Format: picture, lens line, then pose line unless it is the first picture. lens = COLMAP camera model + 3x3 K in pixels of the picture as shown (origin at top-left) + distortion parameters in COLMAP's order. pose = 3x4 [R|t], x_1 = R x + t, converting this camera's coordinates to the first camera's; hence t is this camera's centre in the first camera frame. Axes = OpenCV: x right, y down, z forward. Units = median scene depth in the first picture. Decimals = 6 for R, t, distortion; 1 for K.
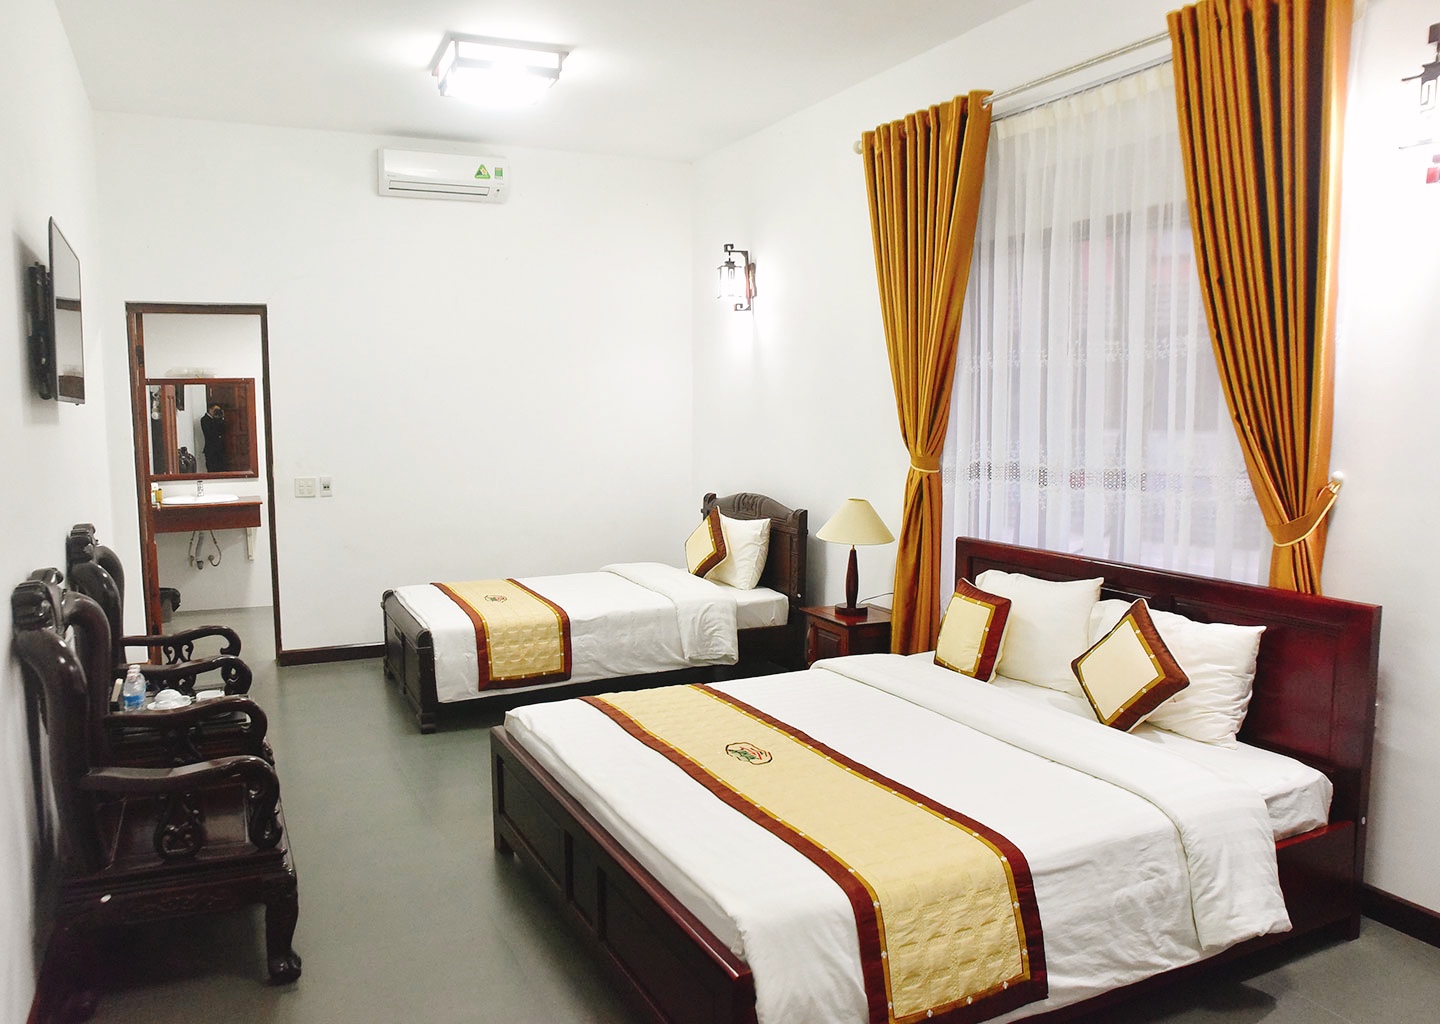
lens RADIAL K [[1051.9, 0, 705.4], [0, 1051.9, 508.9], [0, 0, 1]] dist [-0.124986, 0.088156]
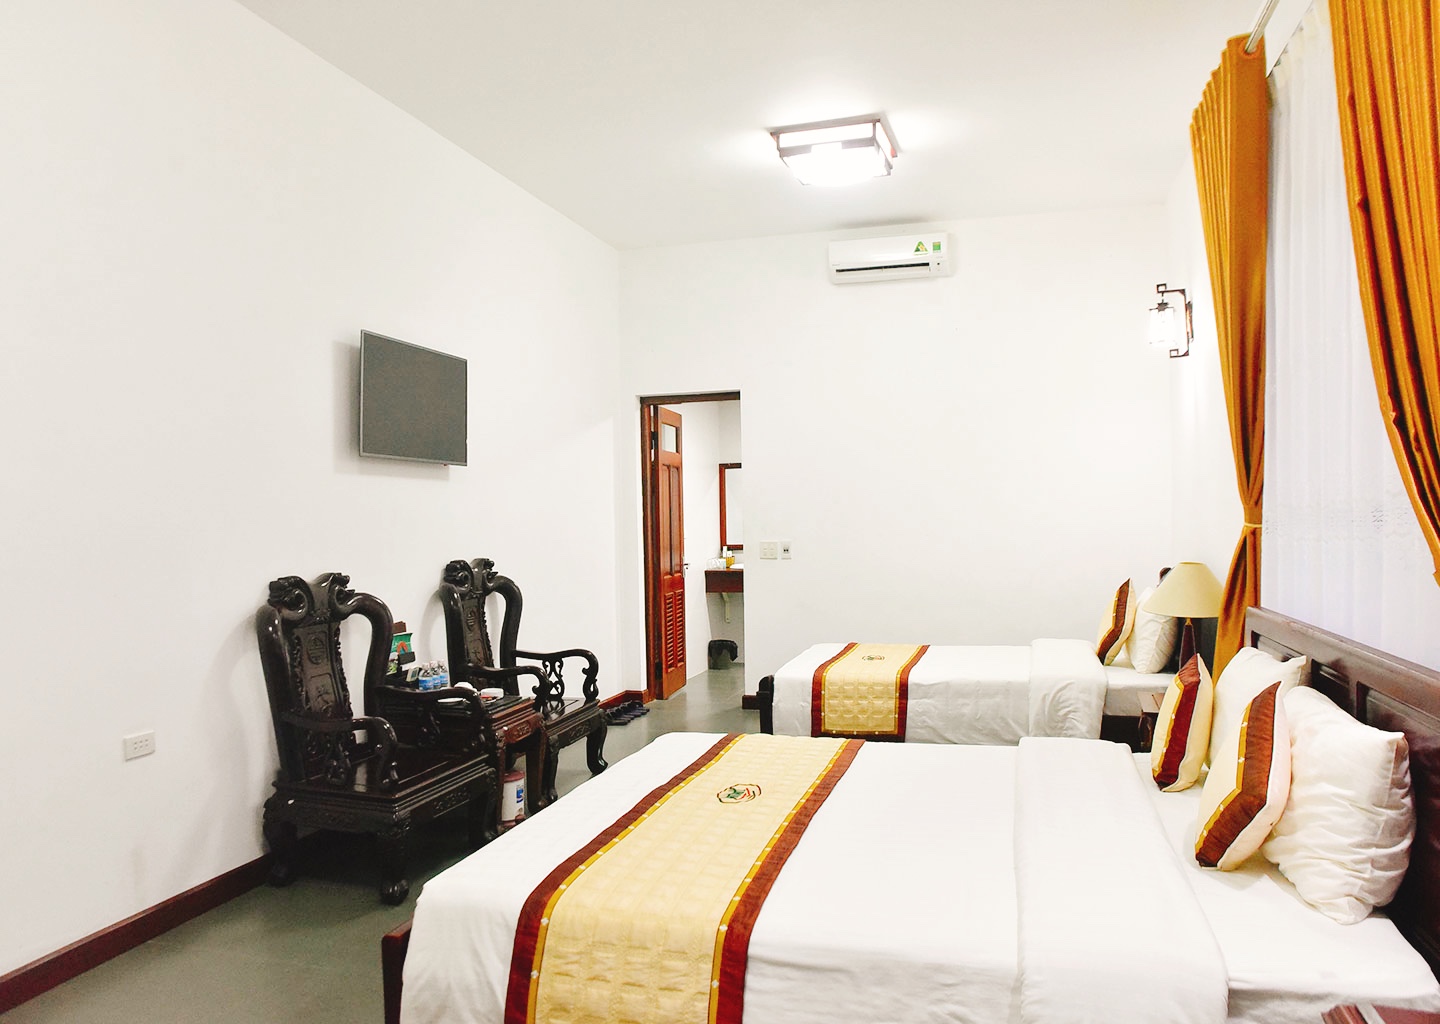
lens RADIAL K [[1042.6, 0, 746.0], [0, 1042.6, 516.1], [0, 0, 1]] dist [-0.124887, 0.088226]
pose [[0.748620, -0.008610, -0.662943, 0.422069], [-0.052699, 0.995979, -0.072445, 0.031449], [0.660902, 0.089170, 0.745156, 0.175273]]
